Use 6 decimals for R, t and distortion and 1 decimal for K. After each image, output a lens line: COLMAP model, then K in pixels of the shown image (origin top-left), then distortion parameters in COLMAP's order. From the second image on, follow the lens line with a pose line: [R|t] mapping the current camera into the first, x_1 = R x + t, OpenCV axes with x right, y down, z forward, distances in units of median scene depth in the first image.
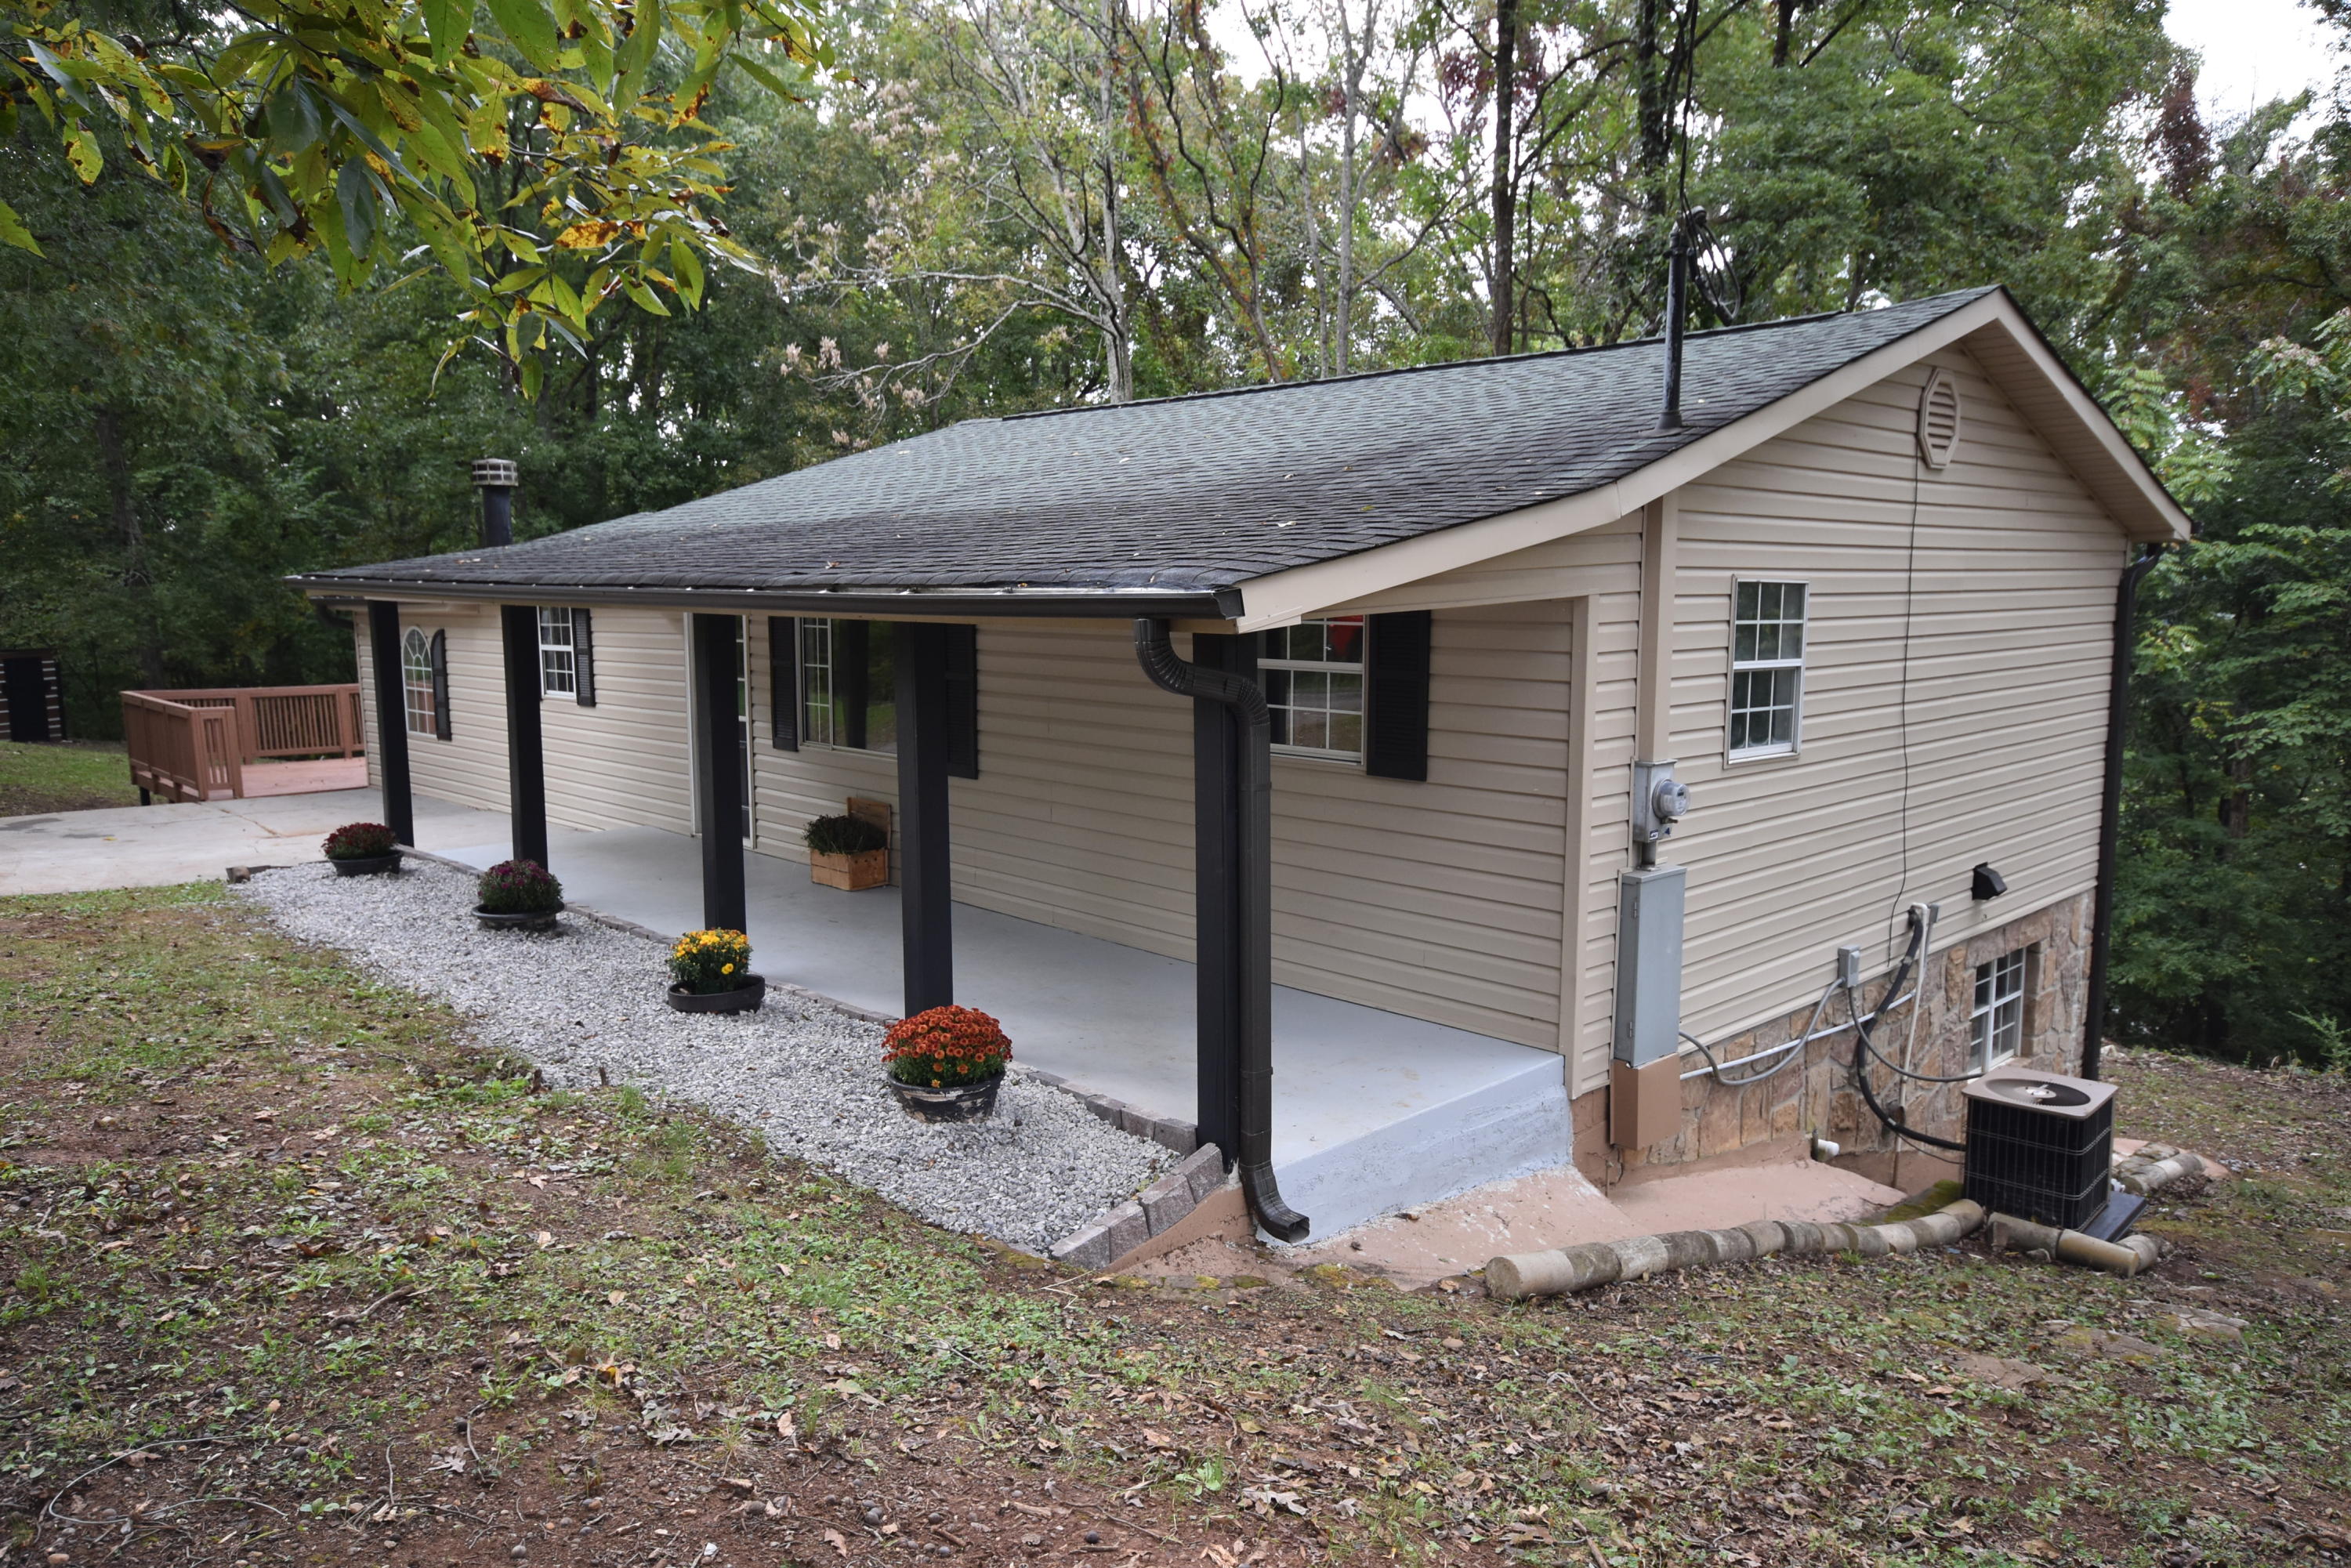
lens RADIAL K [[1539.1, 0, 1175.5], [0, 1539.1, 784.0], [0, 0, 1]] dist [0.035901, 0.001144]
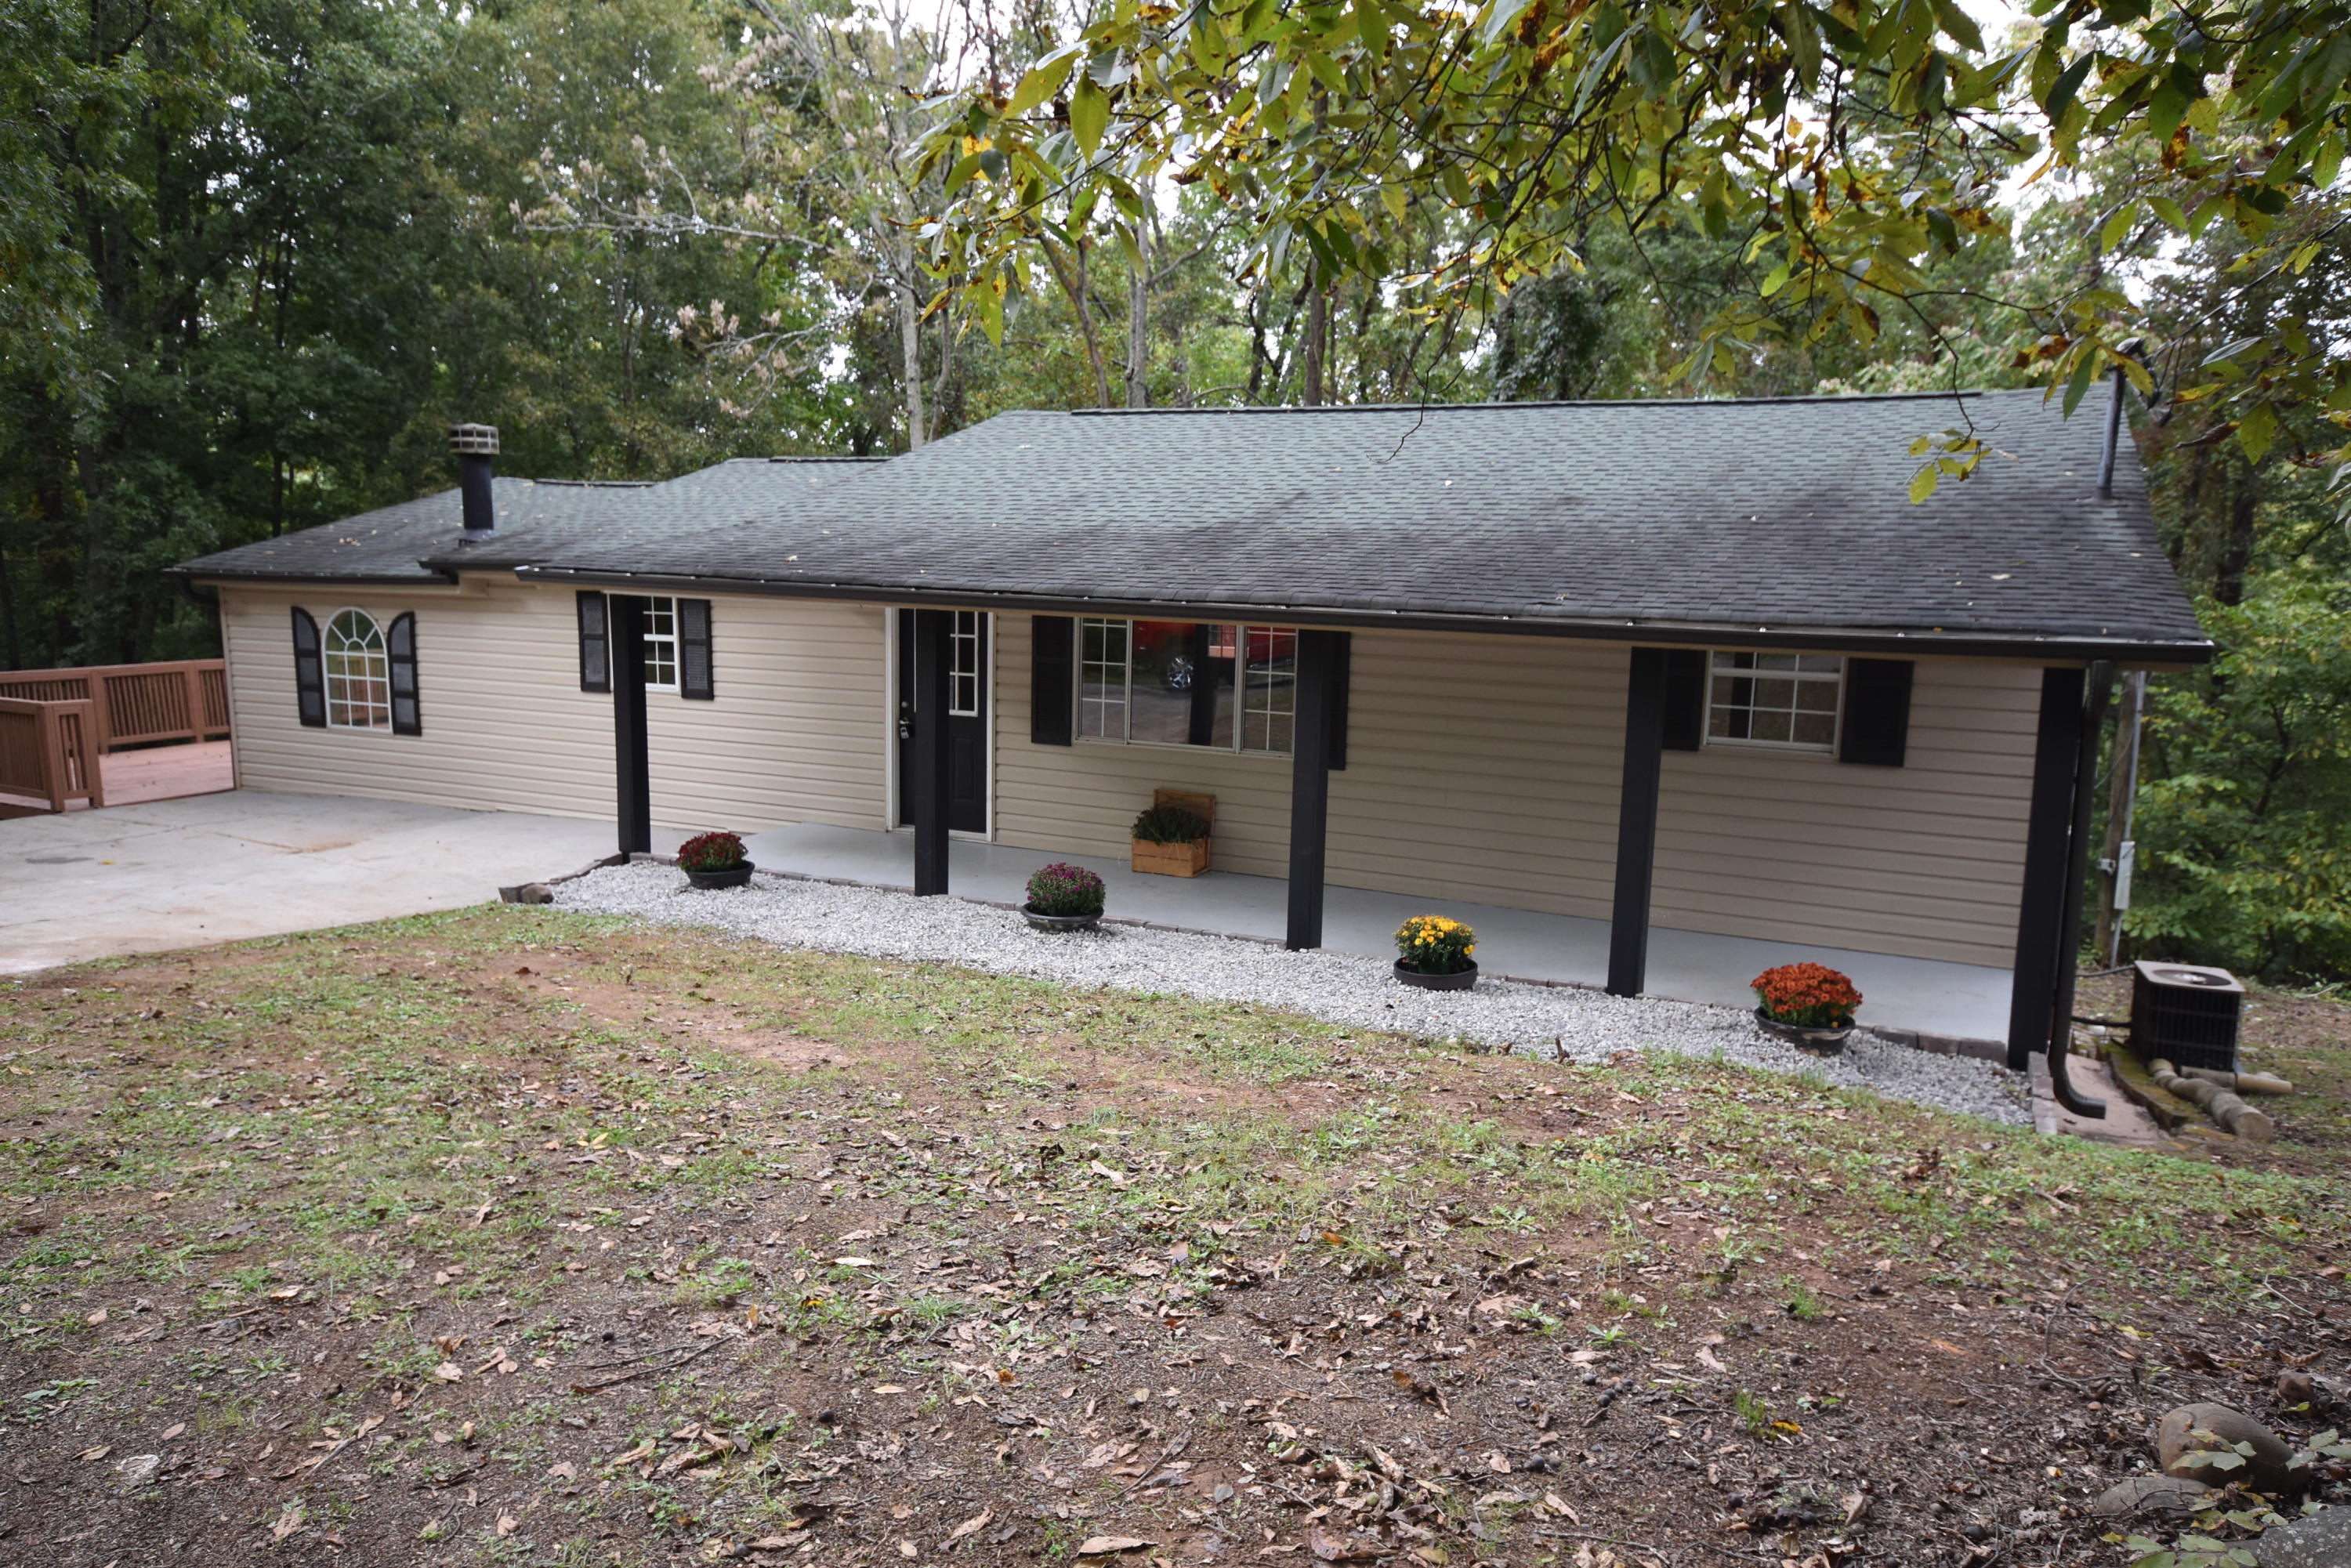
lens RADIAL K [[1539.1, 0, 1175.5], [0, 1539.1, 784.0], [0, 0, 1]] dist [0.035901, 0.001144]
pose [[0.938329, -0.030457, 0.344399, -0.557326], [0.021707, 0.999337, 0.029235, -0.025245], [-0.345061, -0.019956, 0.938368, 0.004574]]
